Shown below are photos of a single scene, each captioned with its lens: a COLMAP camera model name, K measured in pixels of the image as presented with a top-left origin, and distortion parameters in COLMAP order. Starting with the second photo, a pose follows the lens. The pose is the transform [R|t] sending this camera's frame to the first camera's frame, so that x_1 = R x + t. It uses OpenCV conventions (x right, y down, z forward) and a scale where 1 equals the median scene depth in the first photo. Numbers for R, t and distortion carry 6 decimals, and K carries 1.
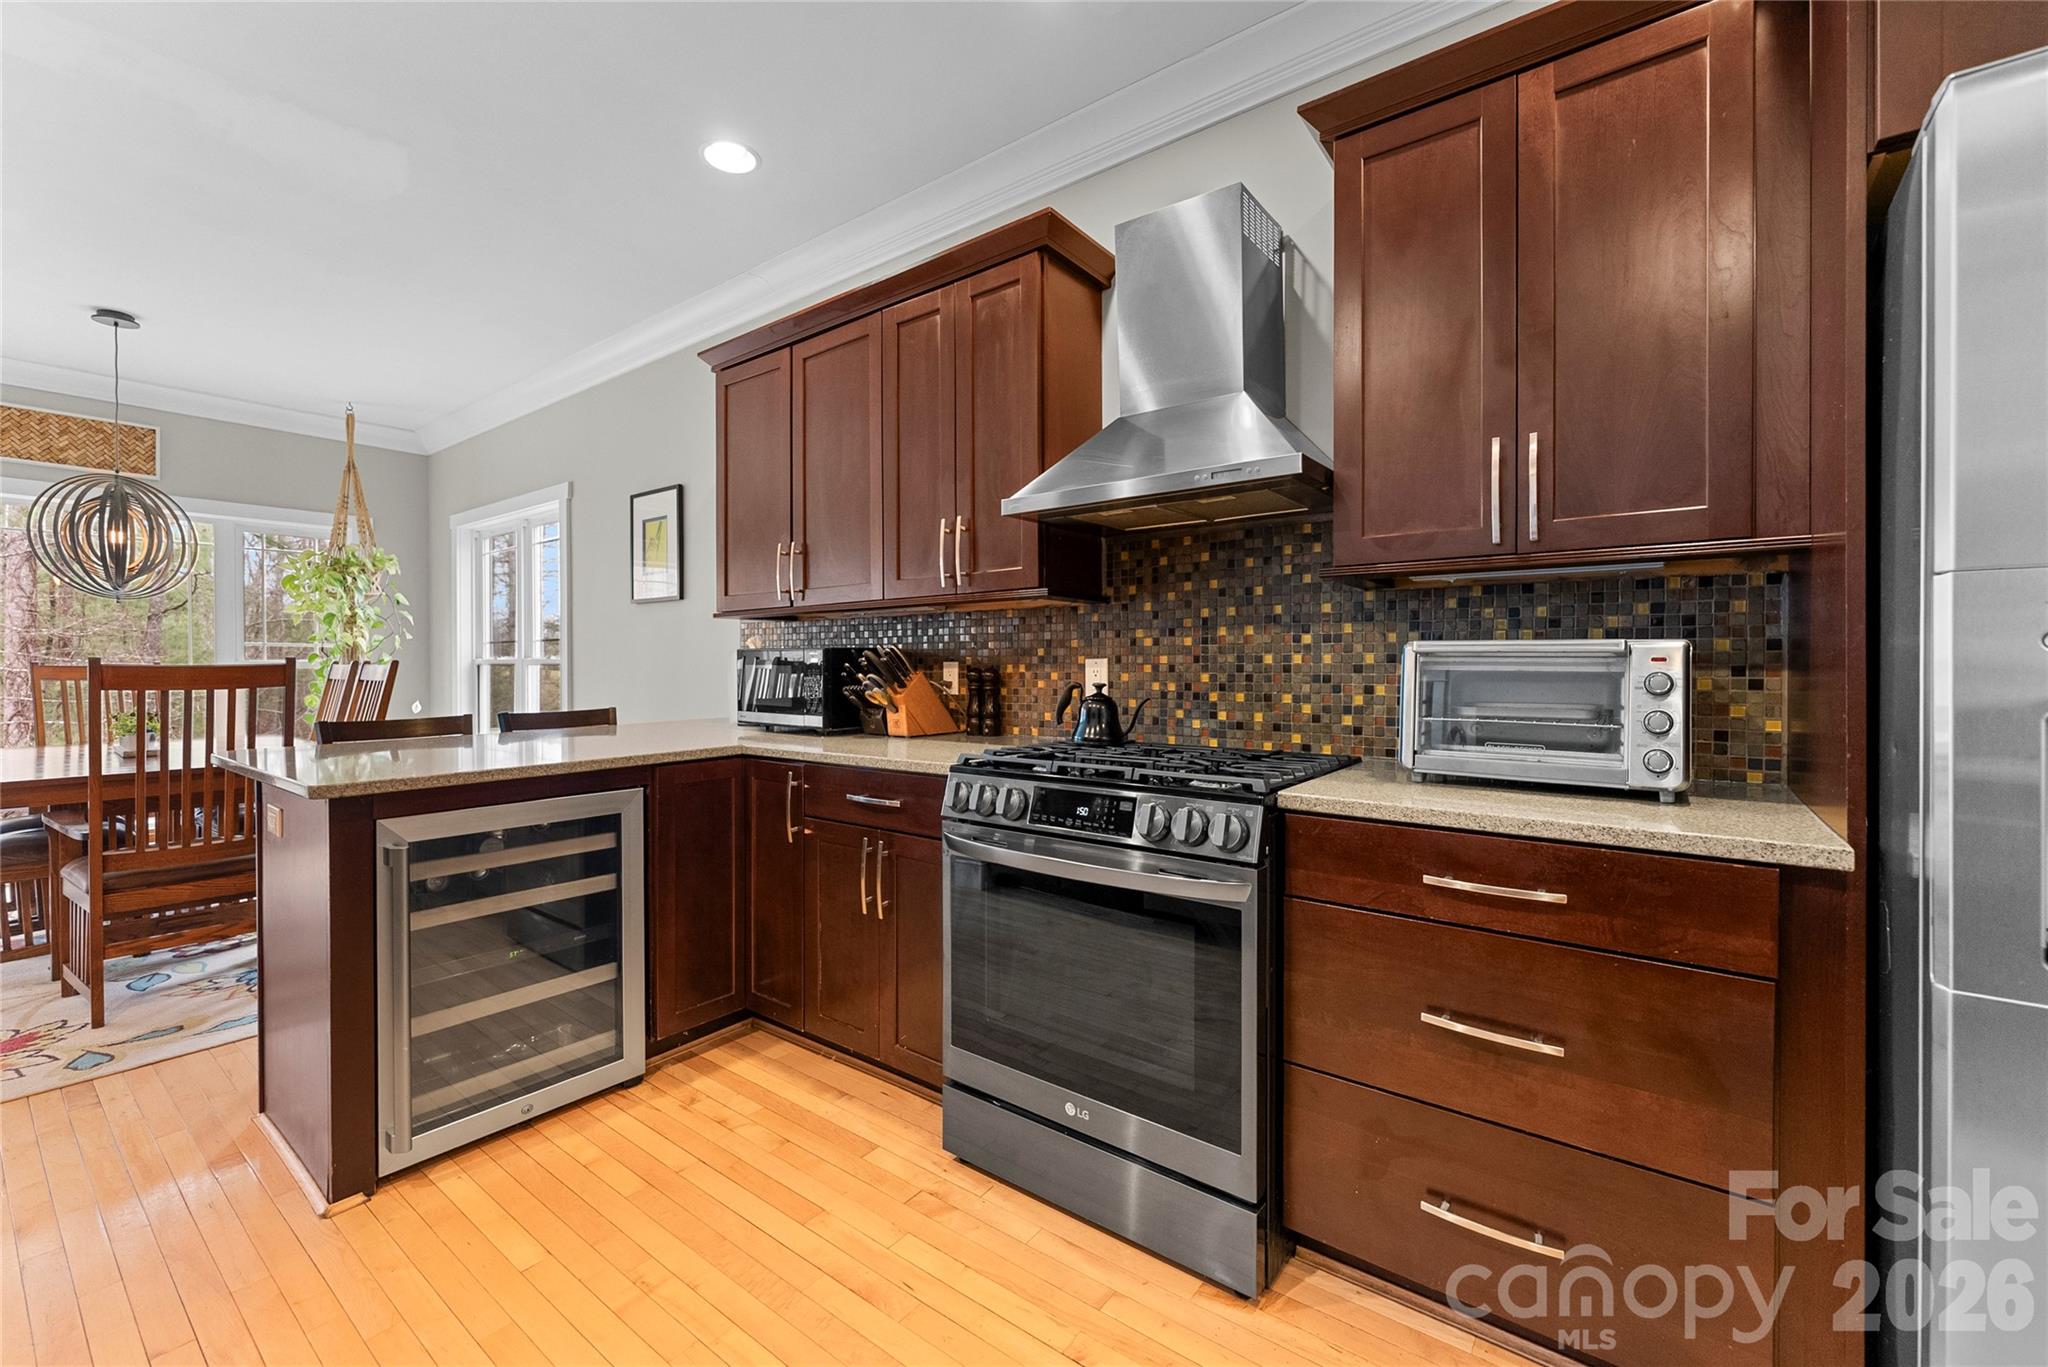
lens RADIAL K [[833.8, 0, 1018.5], [0, 833.8, 680.4], [0, 0, 1]] dist [0.000404, -0.000277]
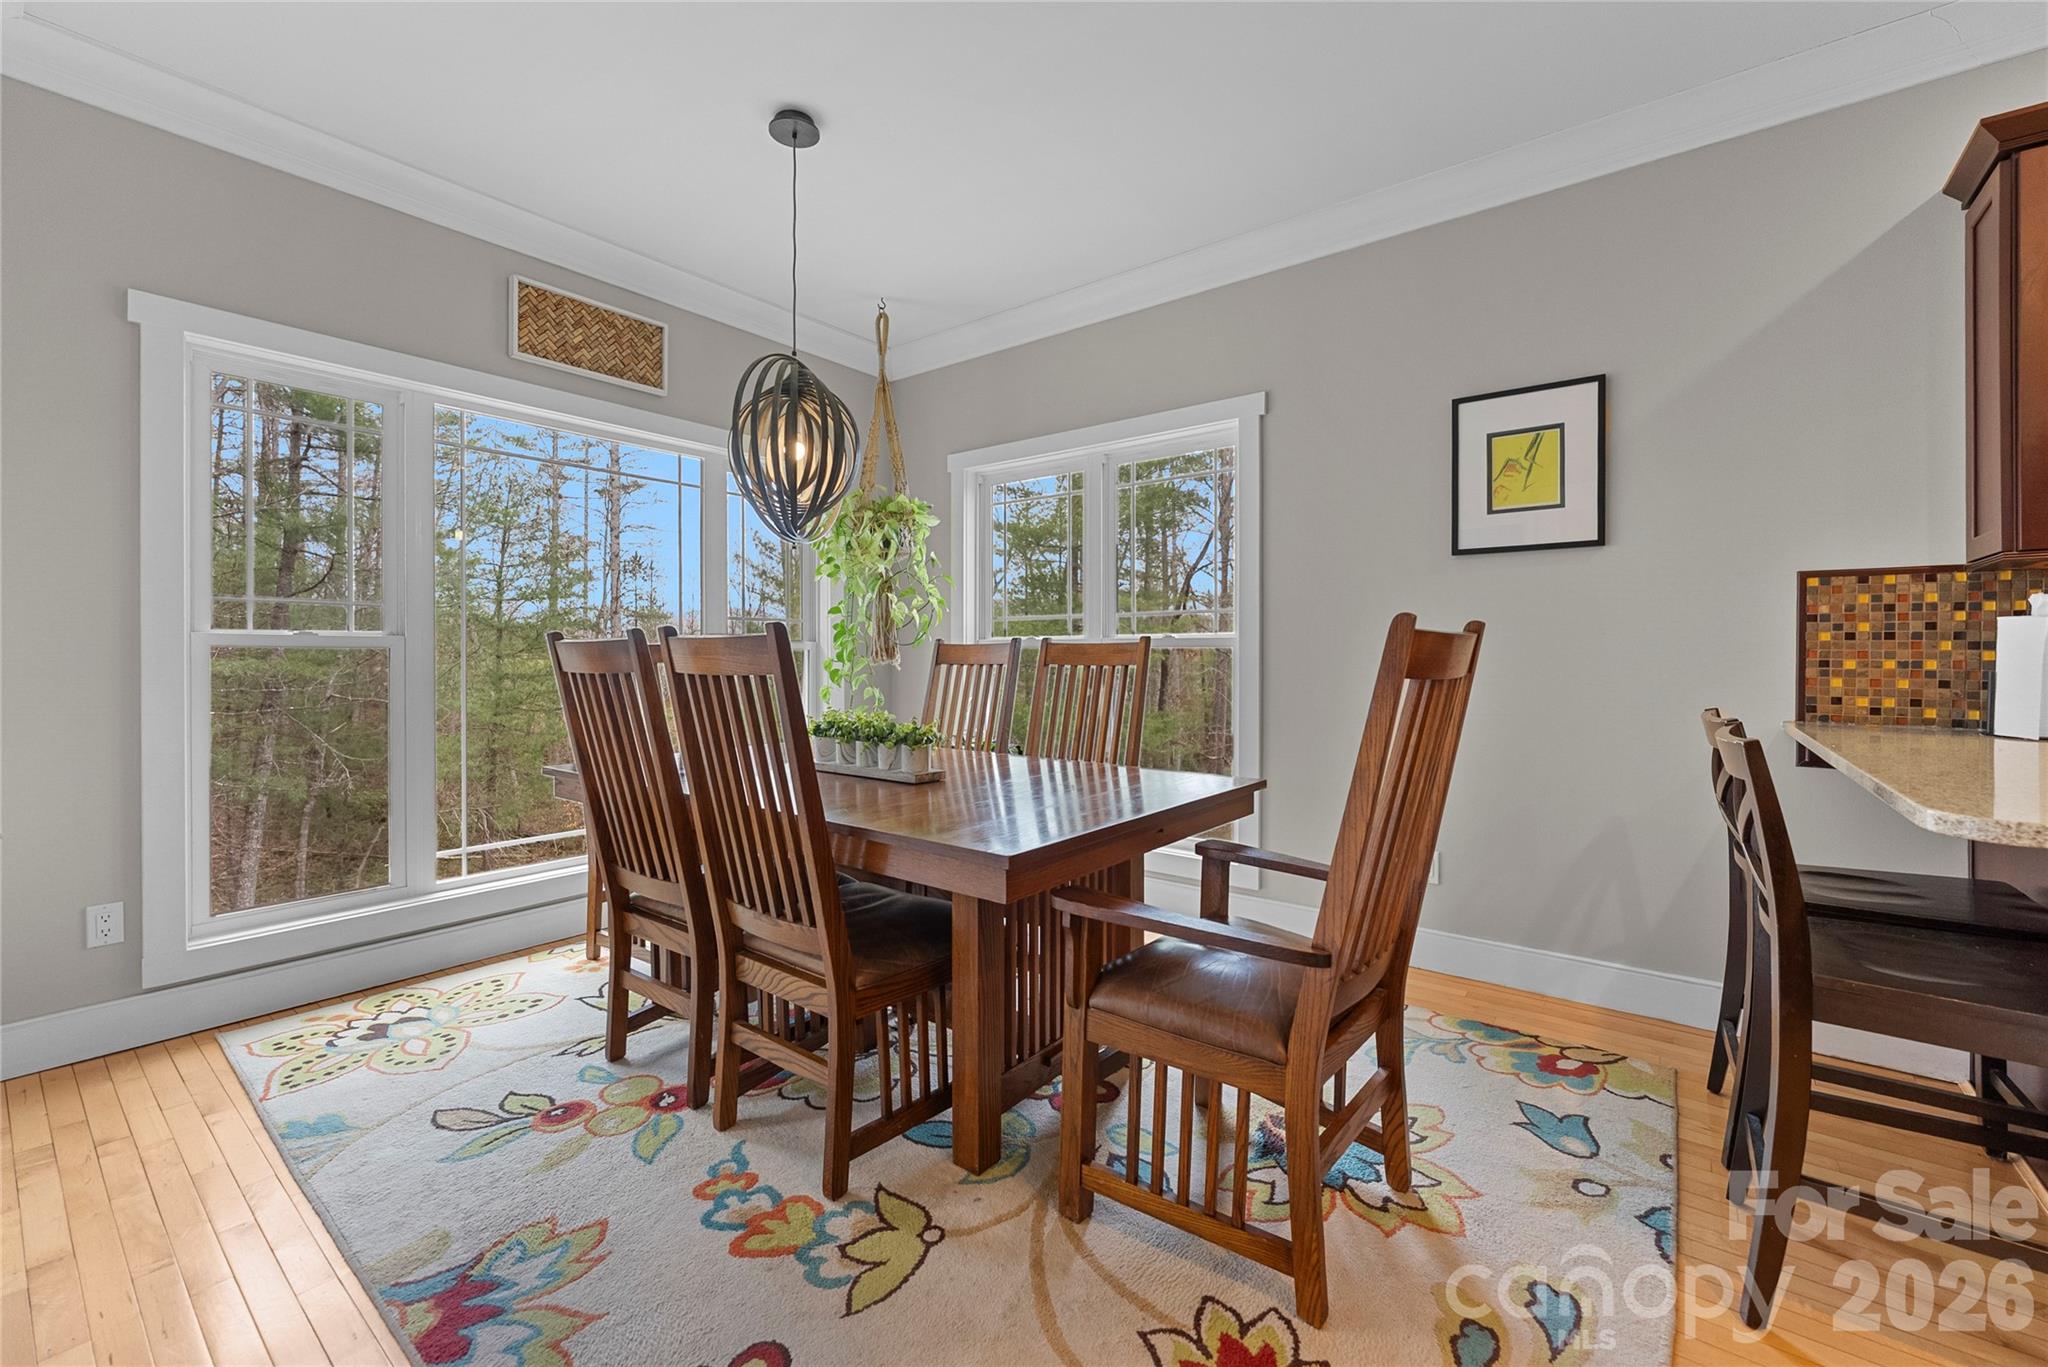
lens RADIAL K [[833.8, 0, 1029.6], [0, 833.8, 669.1], [0, 0, 1]] dist [0.000404, -0.000277]
pose [[0.999954, -0.008030, 0.005339, -0.826630], [0.007955, 0.999874, 0.013753, -0.008166], [-0.005449, -0.013710, 0.999891, 0.299822]]
